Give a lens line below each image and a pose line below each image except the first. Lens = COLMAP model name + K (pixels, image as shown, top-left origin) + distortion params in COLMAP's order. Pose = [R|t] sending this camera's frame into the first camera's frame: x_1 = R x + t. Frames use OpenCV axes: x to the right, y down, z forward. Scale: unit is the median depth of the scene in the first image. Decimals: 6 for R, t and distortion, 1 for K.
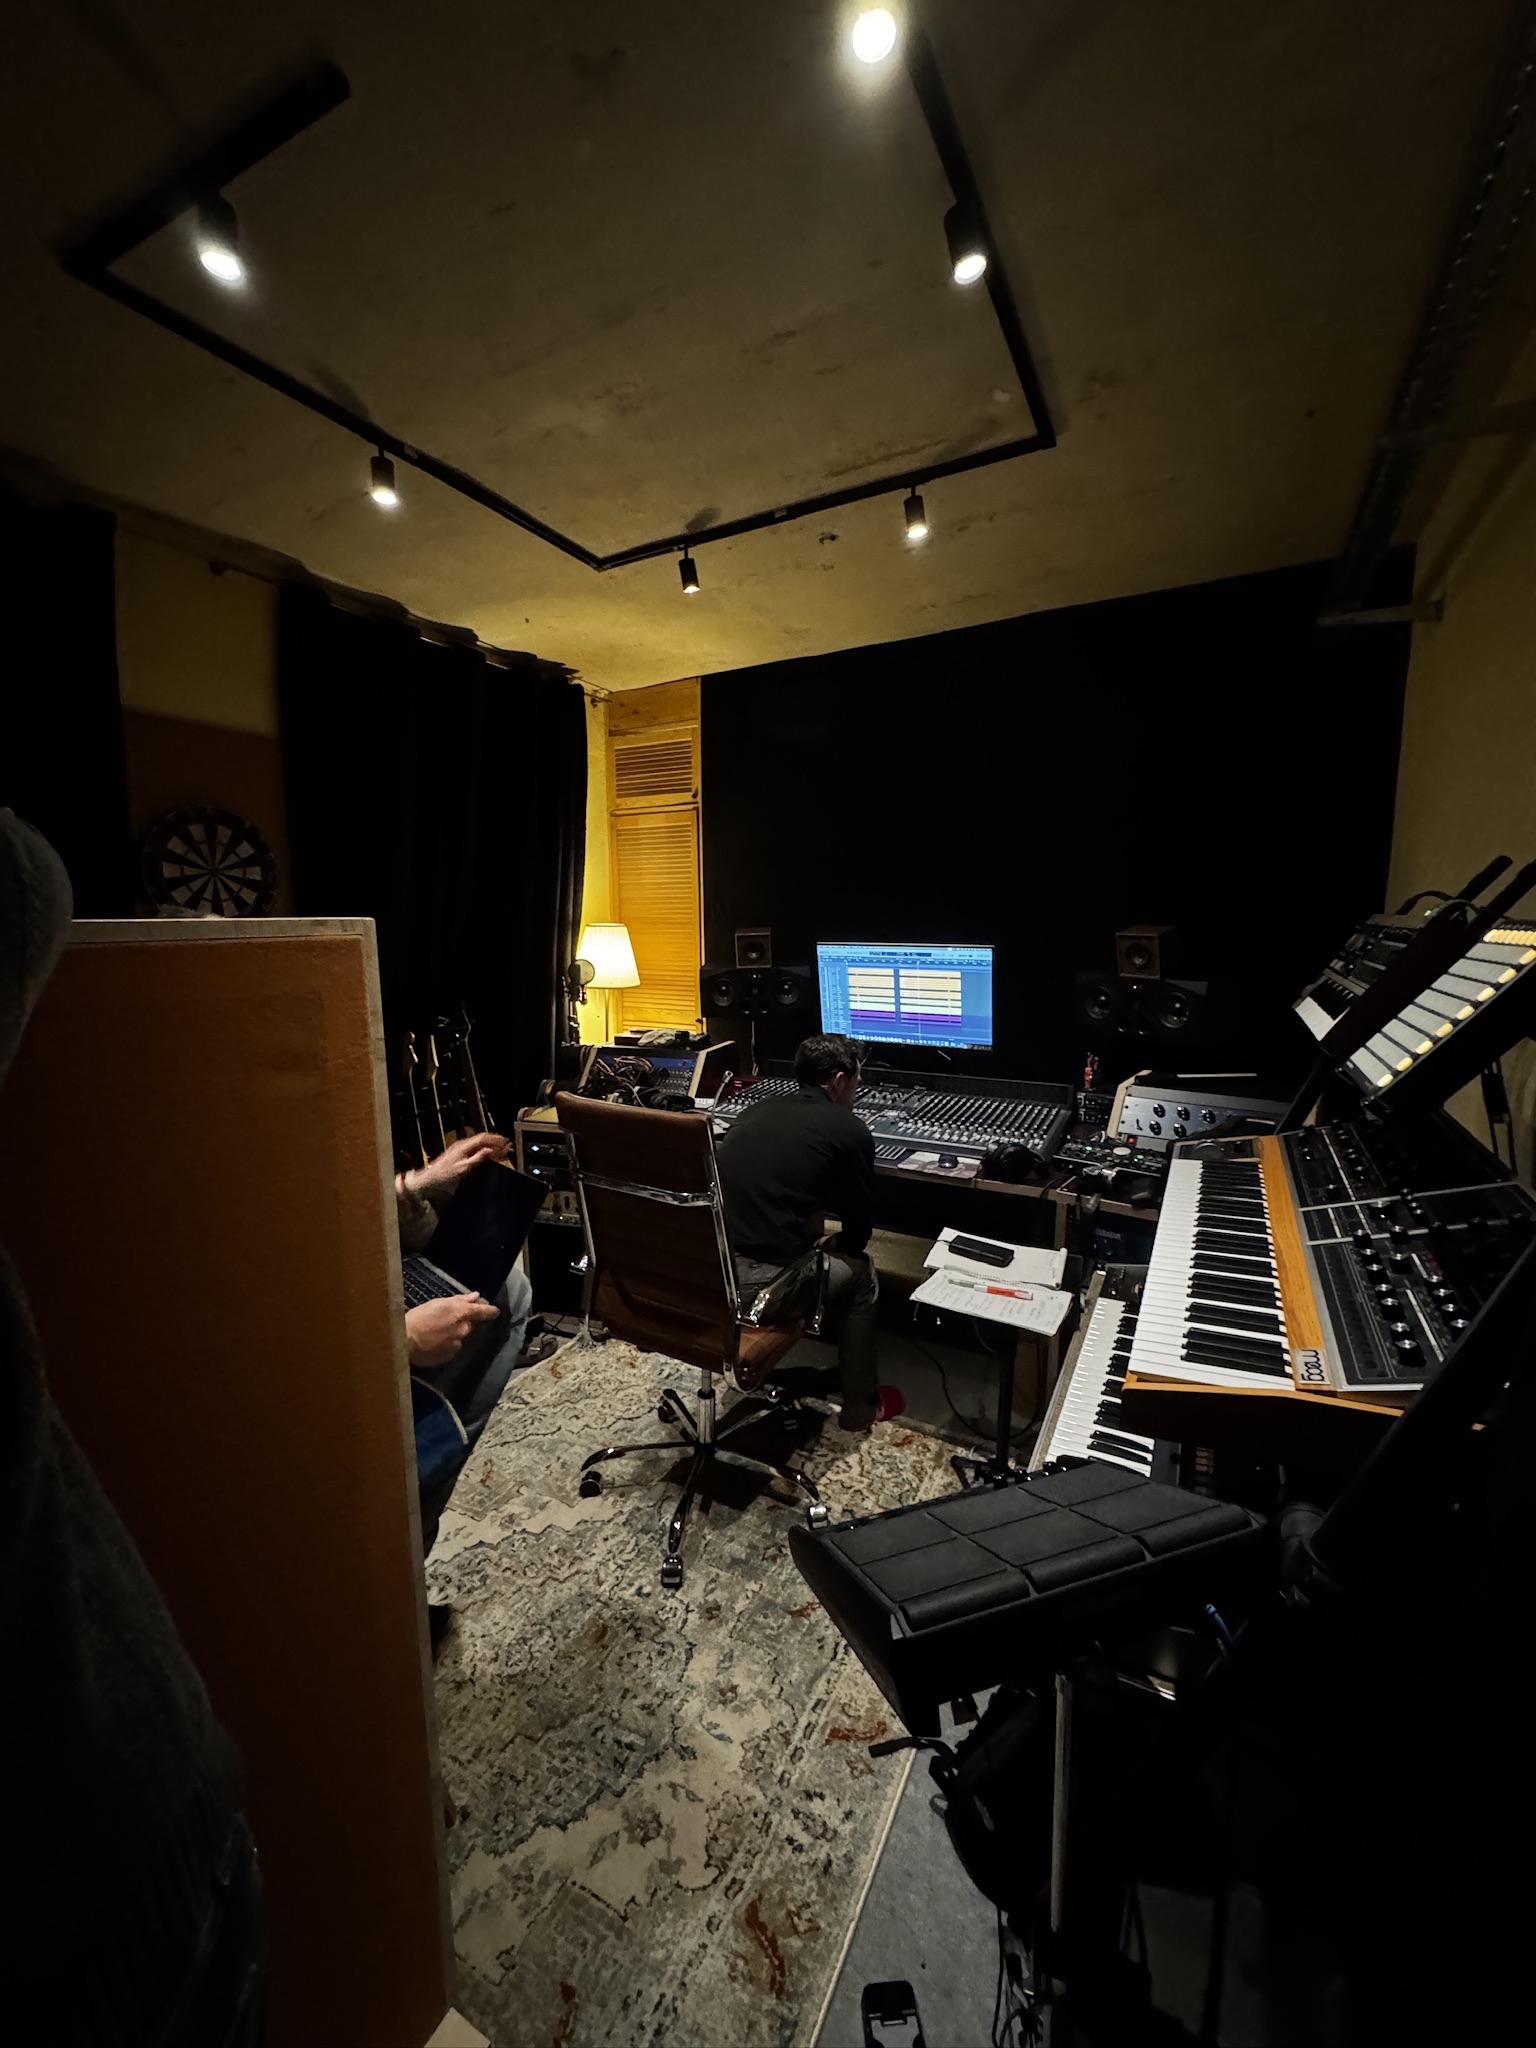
lens RADIAL K [[811.3, 0, 768.6], [0, 811.3, 1026.9], [0, 0, 1]] dist [-0.001282, 0.000085]
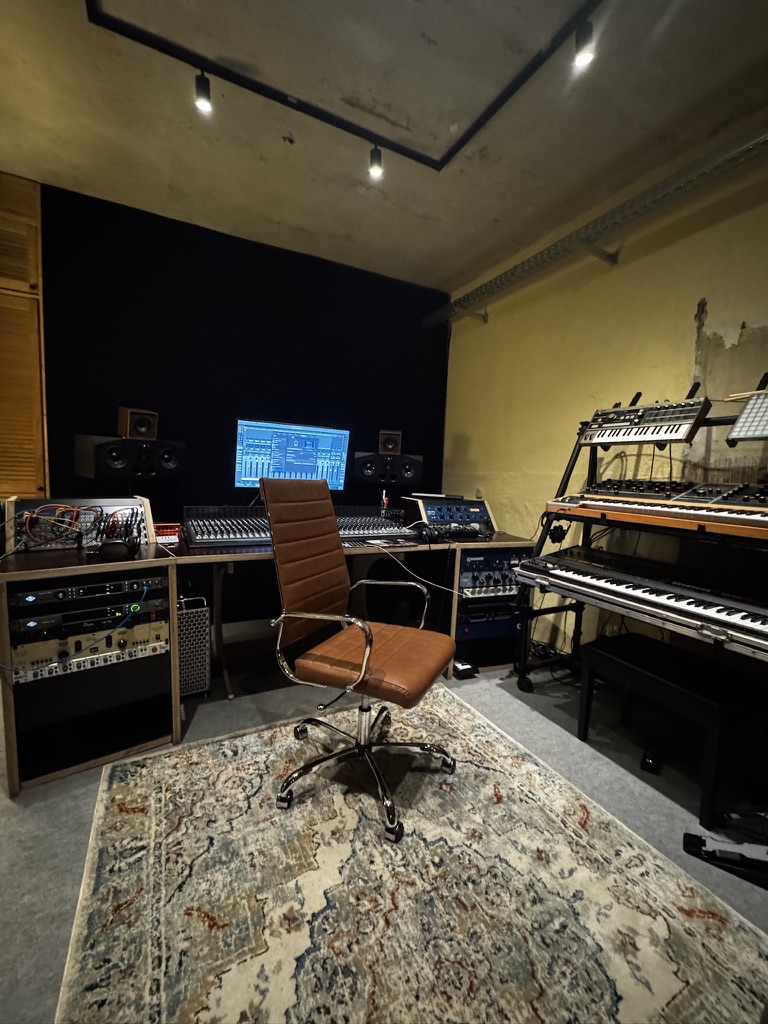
lens RADIAL K [[426.6, 0, 383.3], [0, 426.6, 514.1], [0, 0, 1]] dist [-0.003905, 0.000196]
pose [[0.561679, -0.048538, 0.825931, -0.677060], [0.066643, 0.997688, 0.013311, 0.112088], [-0.824667, 0.047566, 0.563615, 0.601356]]
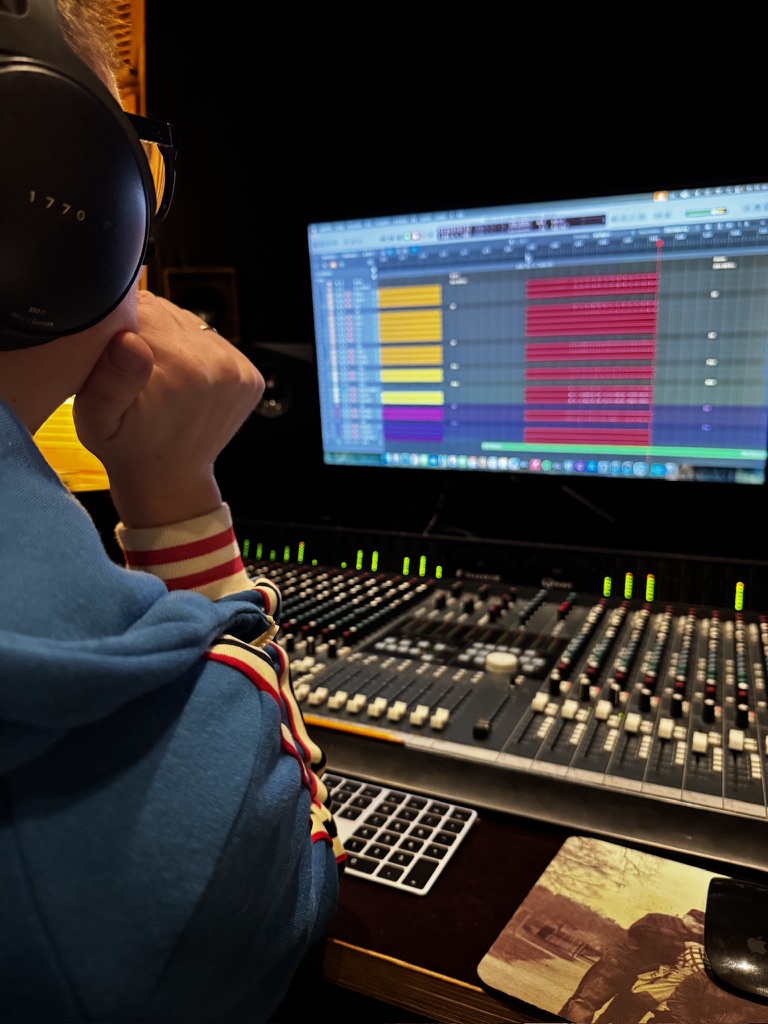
lens RADIAL K [[744.3, 0, 384.2], [0, 744.3, 515.0], [0, 0, 1]] dist [-0.043206, -0.007511]
pose [[0.997165, 0.021687, 0.072052, 0.119656], [-0.019898, 0.999478, -0.025457, 0.082997], [-0.072567, 0.023951, 0.997076, 1.016524]]
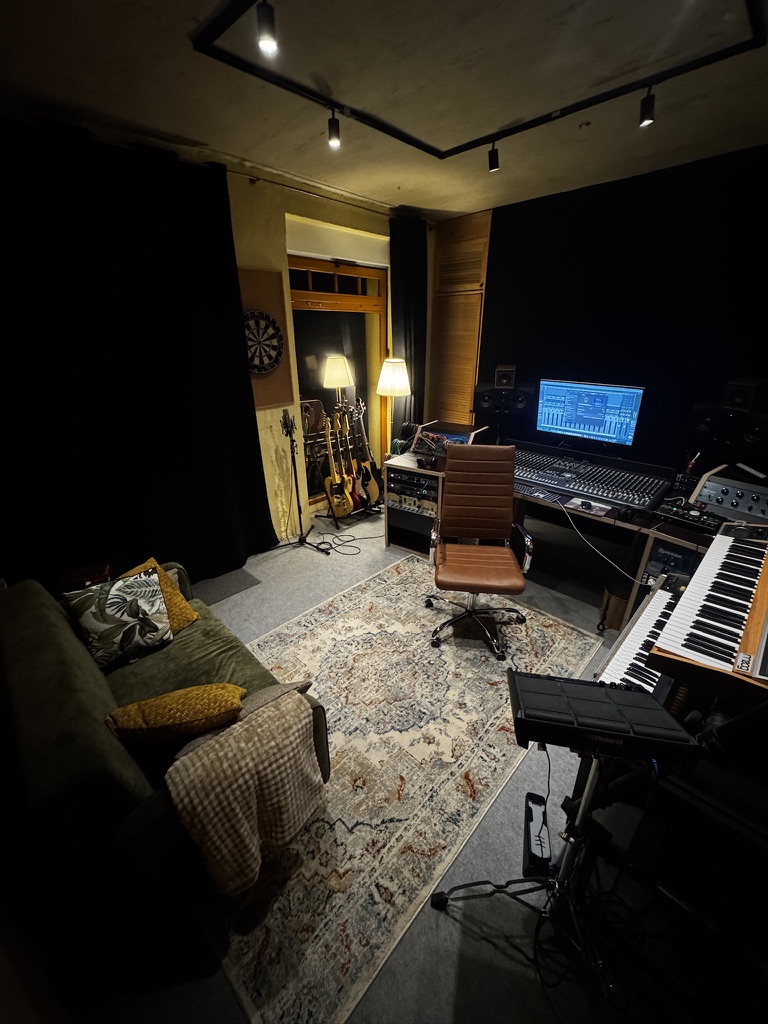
lens RADIAL K [[405.7, 0, 383.4], [0, 405.7, 512.6], [0, 0, 1]] dist [-0.001282, 0.000085]
pose [[0.960013, 0.113884, -0.255745, -0.023271], [-0.036013, 0.956167, 0.290600, -0.111854], [0.277629, -0.269770, 0.922034, -0.085498]]
